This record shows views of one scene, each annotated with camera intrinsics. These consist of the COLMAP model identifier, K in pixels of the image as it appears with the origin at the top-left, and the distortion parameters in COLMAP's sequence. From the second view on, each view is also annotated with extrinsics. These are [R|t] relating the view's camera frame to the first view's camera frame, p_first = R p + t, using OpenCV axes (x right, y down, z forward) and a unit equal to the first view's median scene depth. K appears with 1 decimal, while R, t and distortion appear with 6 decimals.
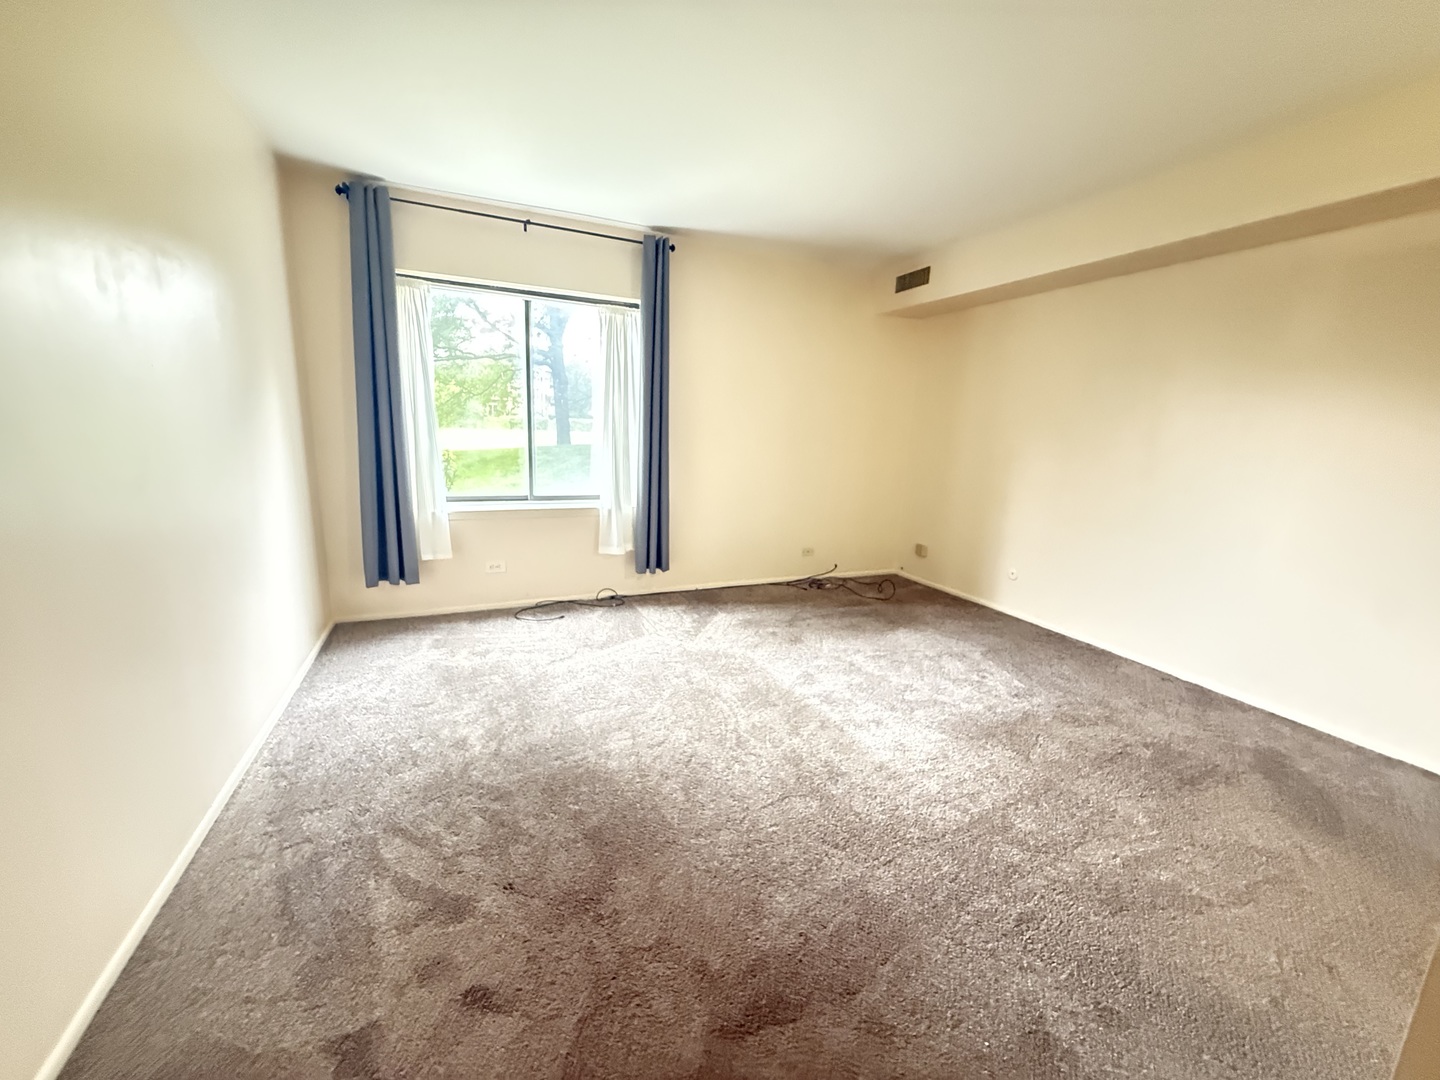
lens RADIAL K [[574.7, 0, 719.9], [0, 574.7, 539.6], [0, 0, 1]] dist [0.001516, 0.000305]
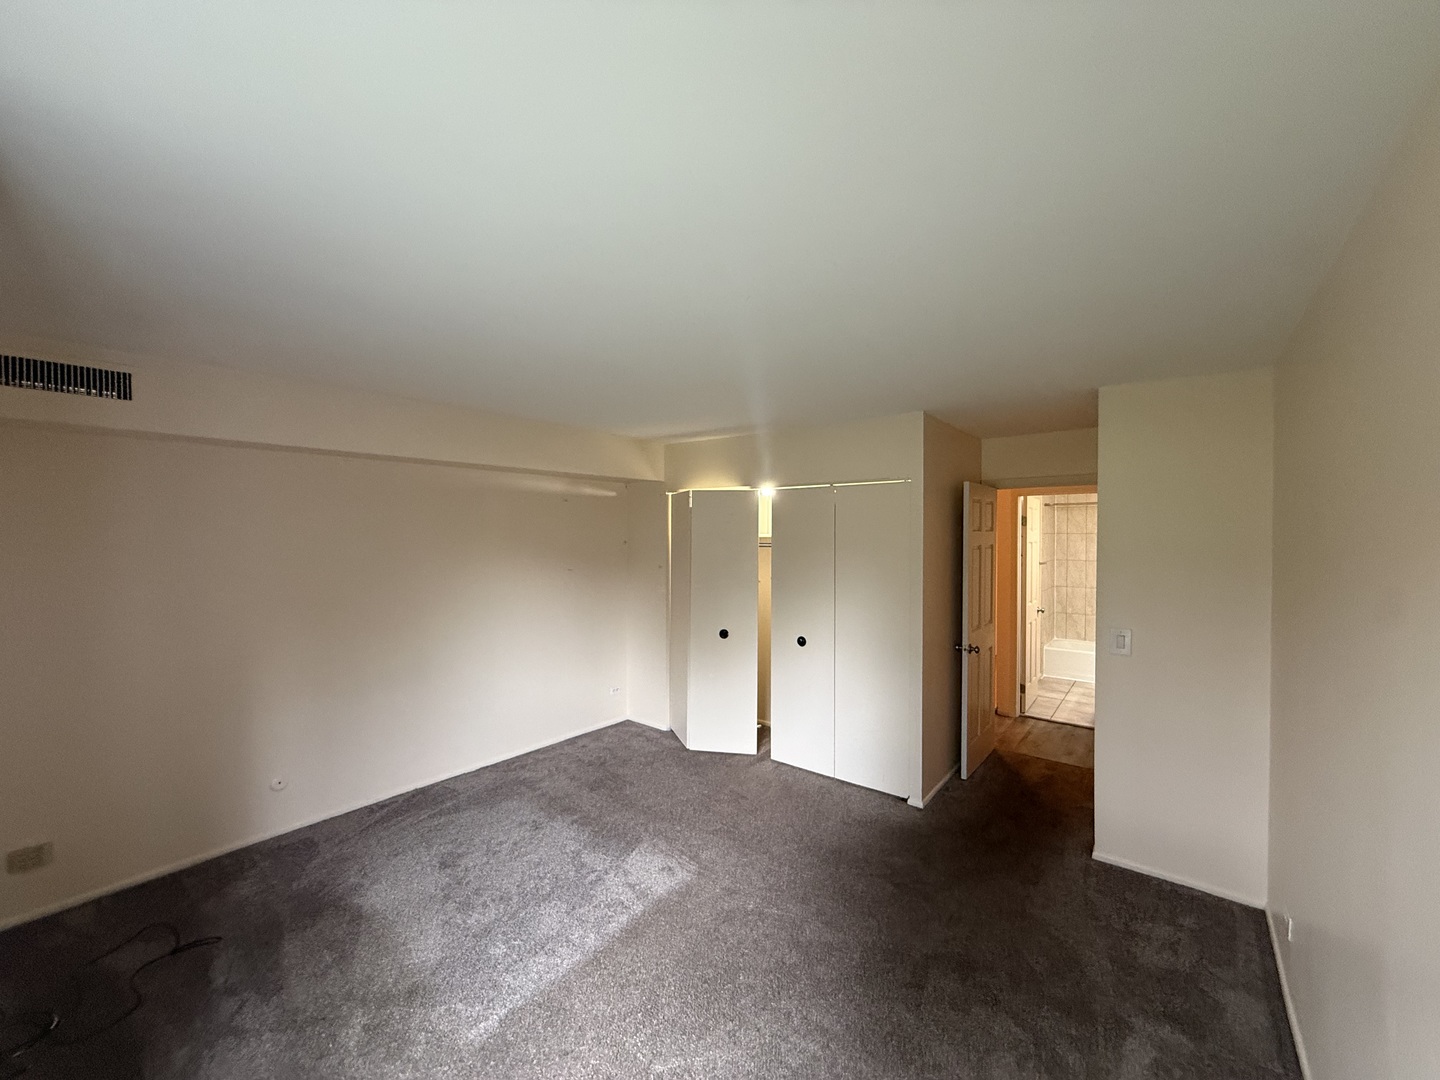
lens RADIAL K [[574.7, 0, 718.8], [0, 574.7, 536.1], [0, 0, 1]] dist [0.001516, 0.000305]
pose [[-0.471347, -0.046753, 0.880708, -0.614648], [0.154917, 0.978679, 0.134864, -0.380401], [-0.868236, 0.200004, -0.454054, 1.000414]]
